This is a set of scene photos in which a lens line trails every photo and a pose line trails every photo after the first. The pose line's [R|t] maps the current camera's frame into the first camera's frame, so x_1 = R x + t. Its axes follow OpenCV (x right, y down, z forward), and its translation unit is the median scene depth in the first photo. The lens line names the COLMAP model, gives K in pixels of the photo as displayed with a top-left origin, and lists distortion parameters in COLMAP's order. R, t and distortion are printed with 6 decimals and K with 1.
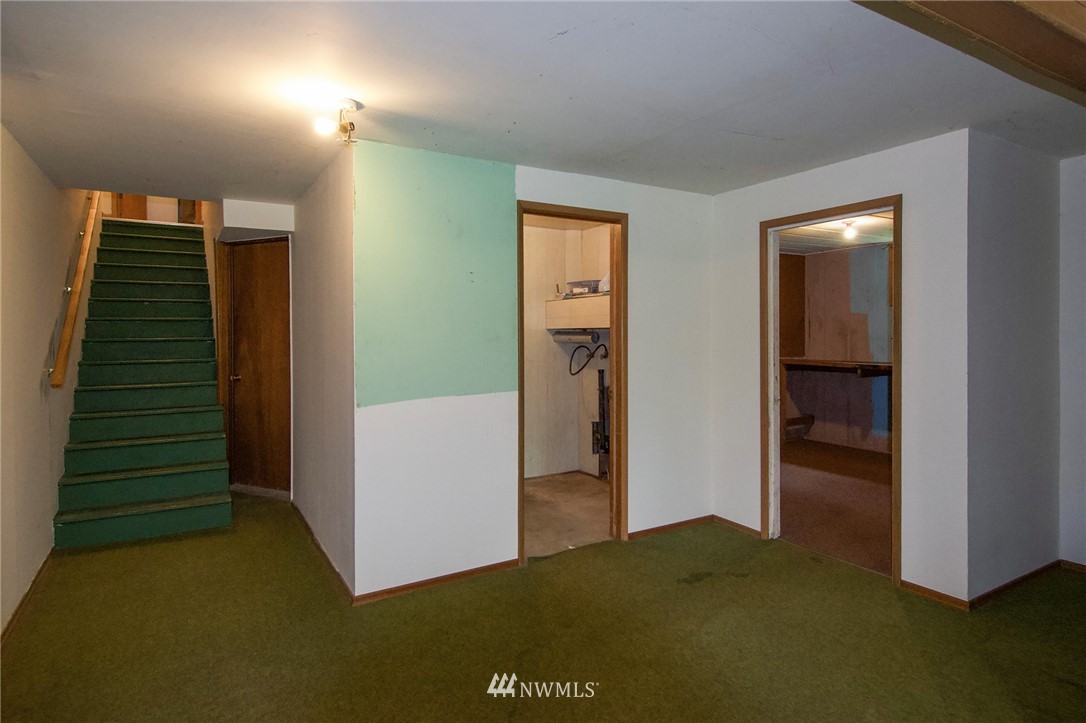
lens RADIAL K [[589.5, 0, 531.6], [0, 589.5, 335.4], [0, 0, 1]] dist [0.031313, 0.000156]
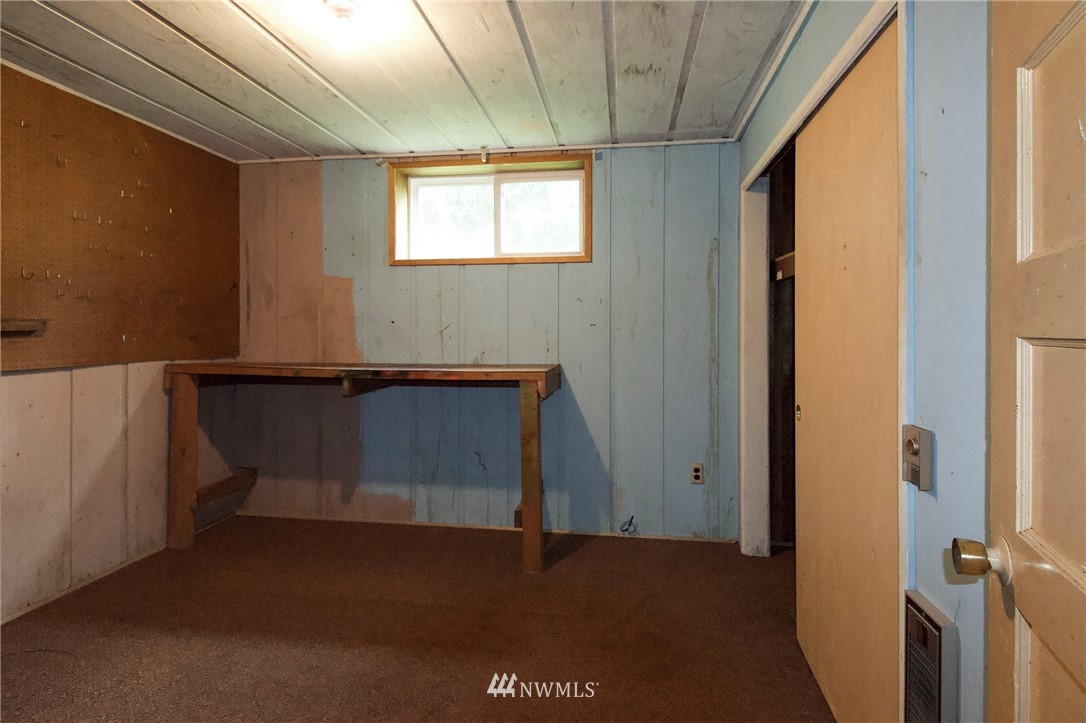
lens RADIAL K [[589.5, 0, 531.6], [0, 589.5, 335.4], [0, 0, 1]] dist [0.031313, 0.000156]
pose [[0.631217, -0.000488, 0.775606, 0.229315], [0.000158, 1.000000, 0.000500, 0.016910], [-0.775606, -0.000193, 0.631217, 0.496385]]
